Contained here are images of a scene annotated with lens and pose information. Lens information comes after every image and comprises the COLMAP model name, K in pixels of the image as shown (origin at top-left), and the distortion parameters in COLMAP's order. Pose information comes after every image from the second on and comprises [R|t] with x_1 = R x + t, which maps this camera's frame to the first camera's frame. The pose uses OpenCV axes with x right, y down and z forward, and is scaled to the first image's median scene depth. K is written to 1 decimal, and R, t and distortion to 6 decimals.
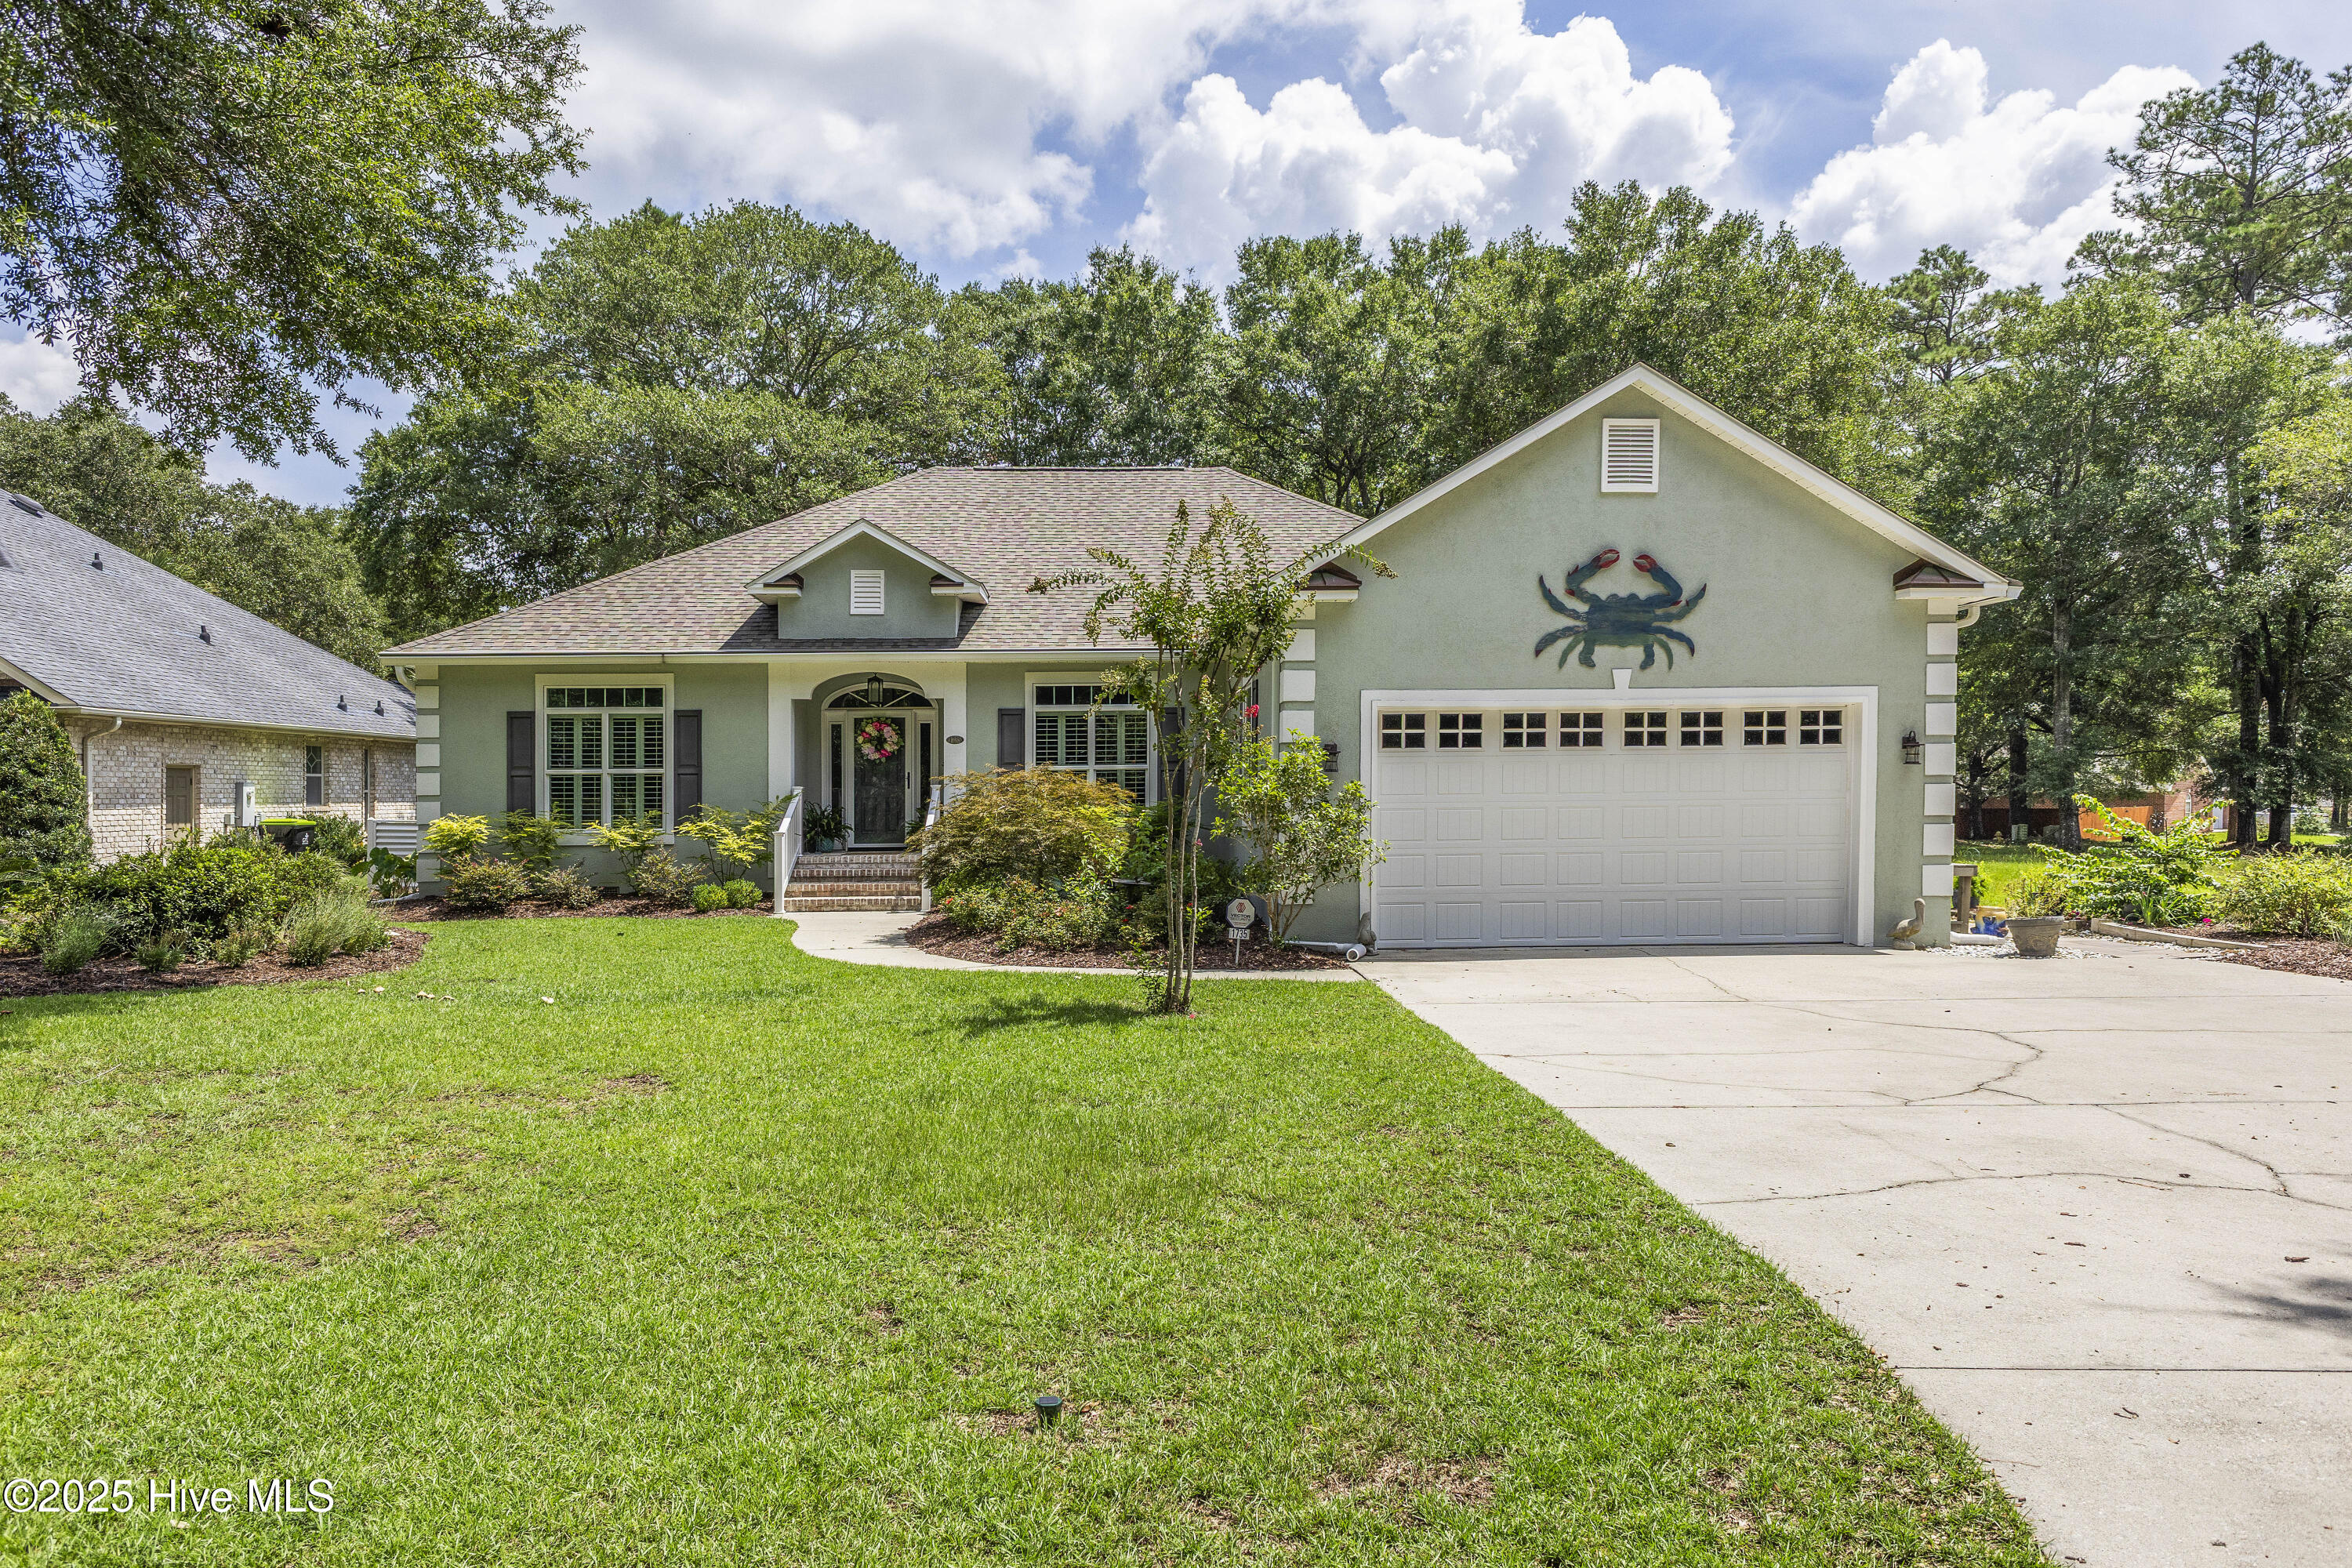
lens RADIAL K [[1743.5, 0, 1157.6], [0, 1743.5, 792.2], [0, 0, 1]] dist [-0.002253, -0.002052]
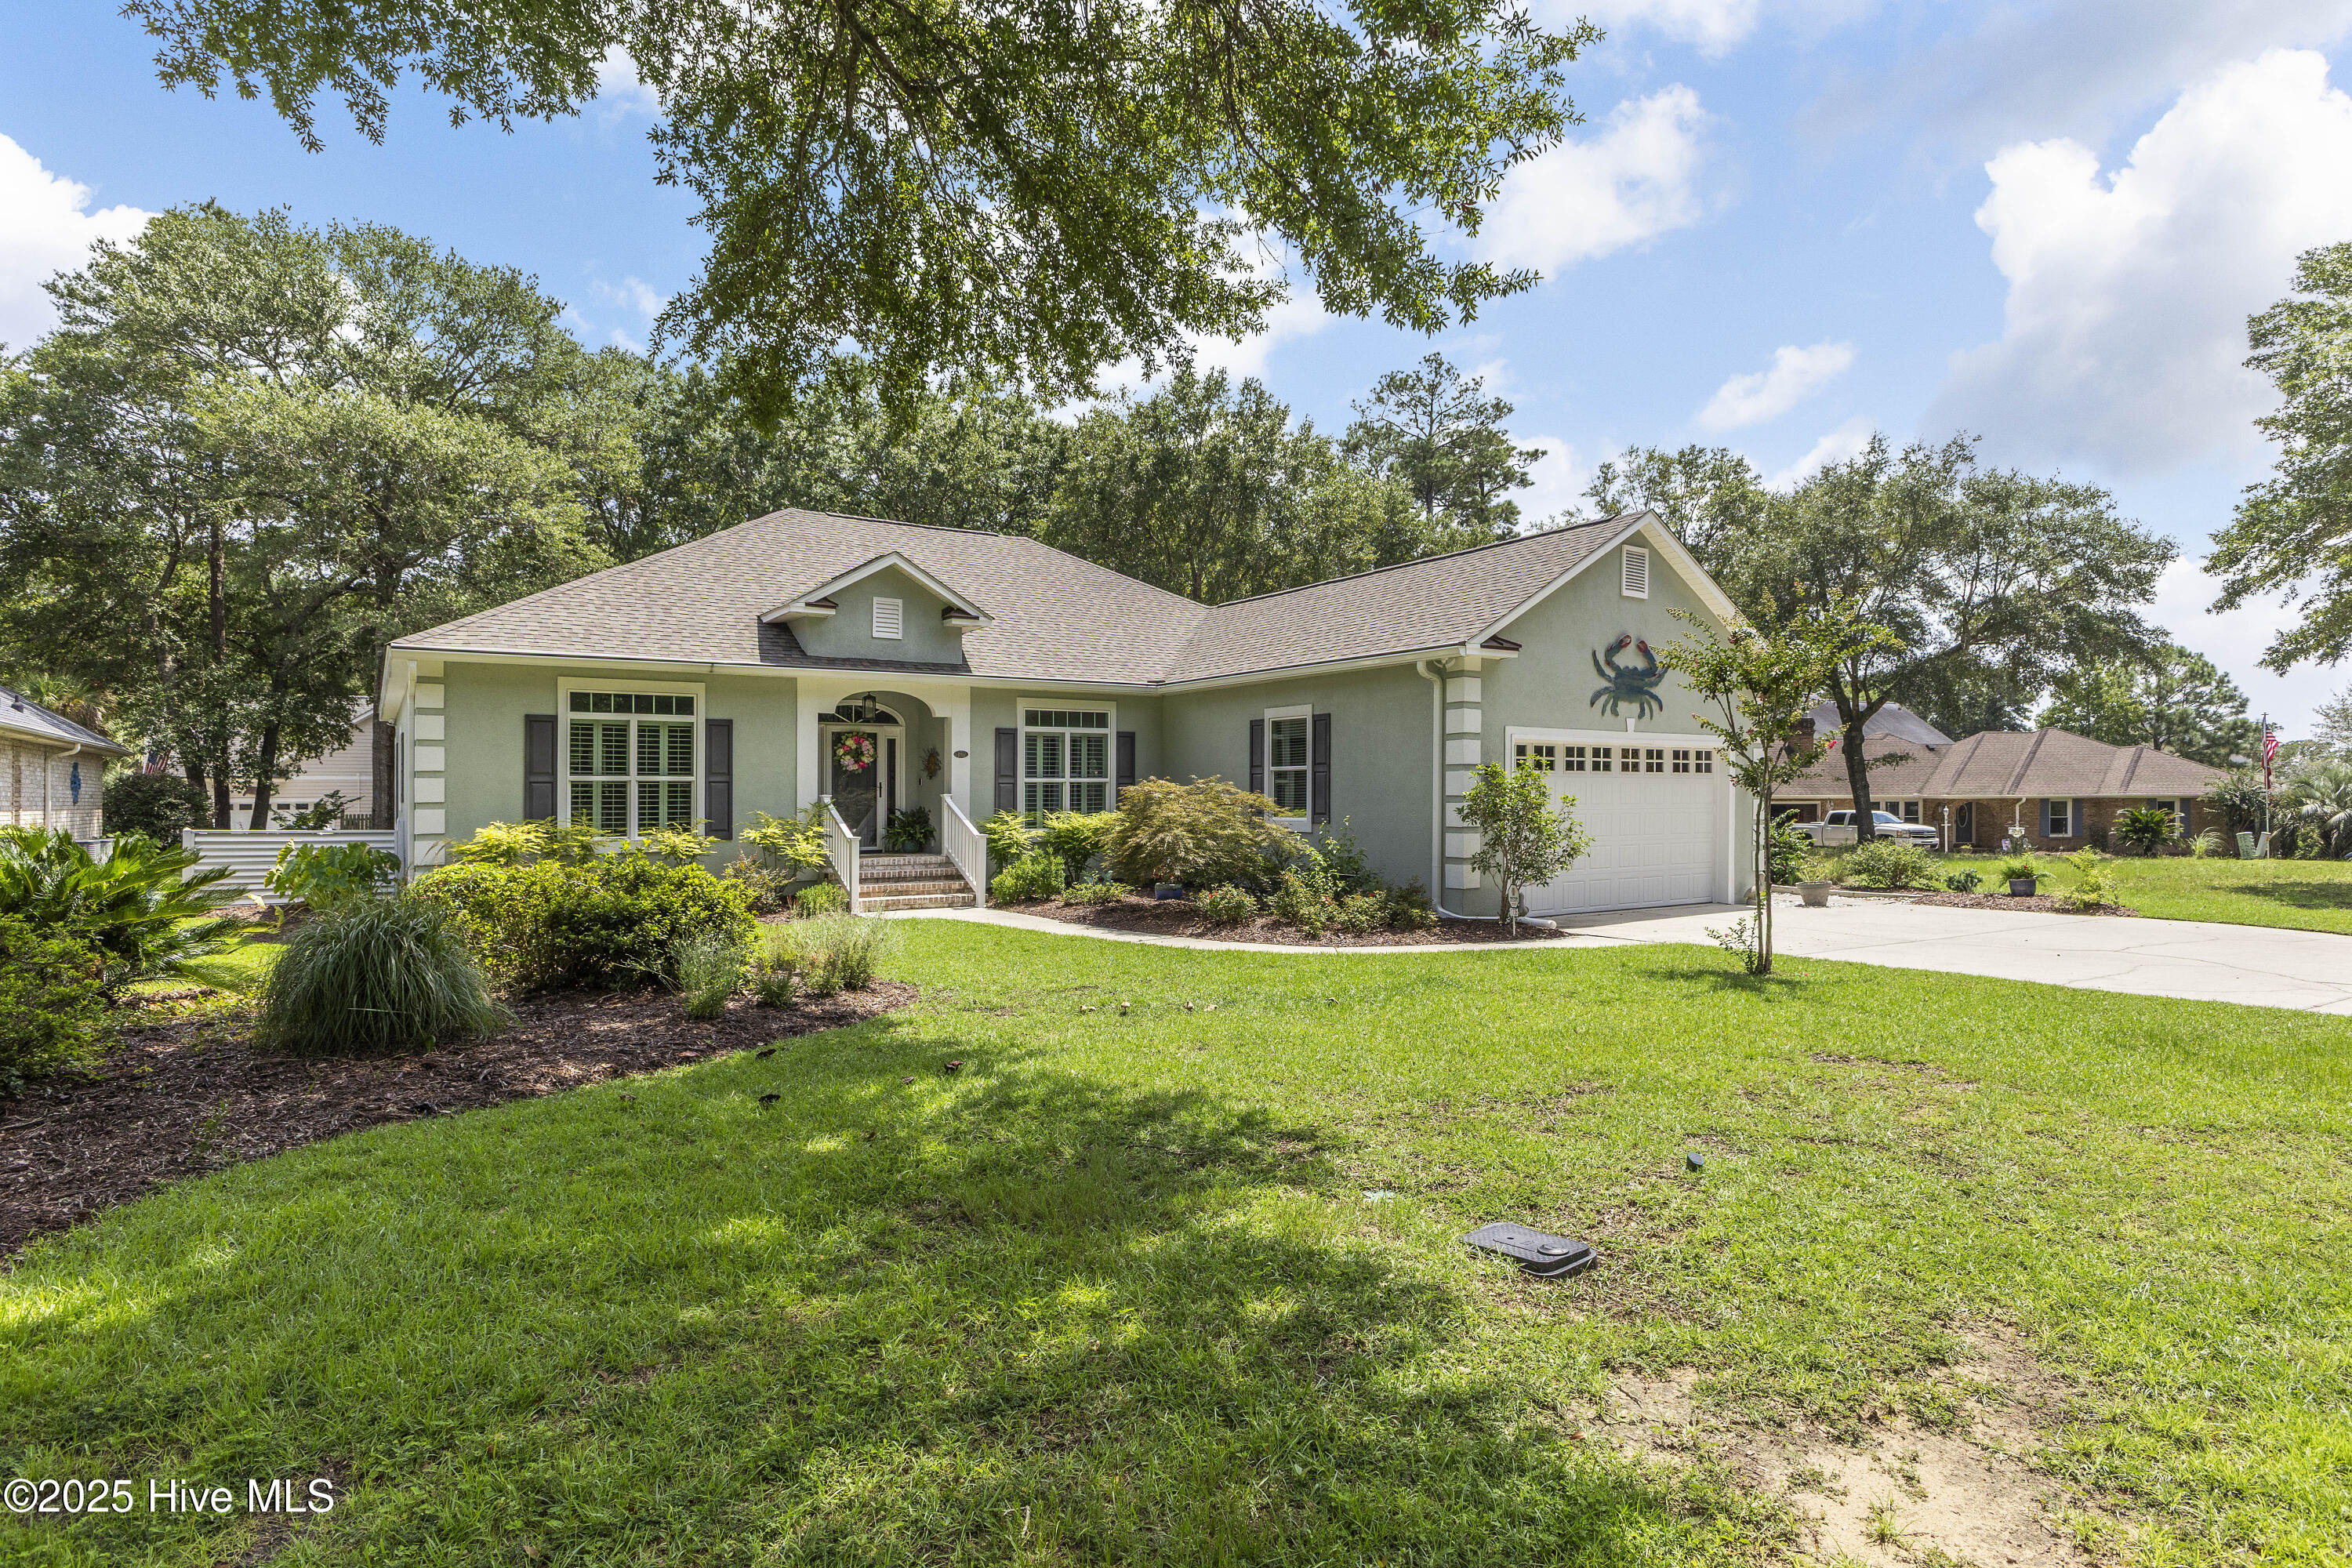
lens RADIAL K [[1259.8, 0, 1179.9], [0, 1259.8, 795.2], [0, 0, 1]] dist [-0.038003, -0.000138]
pose [[0.842170, 0.005190, 0.539188, -0.439079], [-0.004104, 0.999986, -0.003215, -0.001442], [-0.539197, 0.000495, 0.842179, 0.235221]]
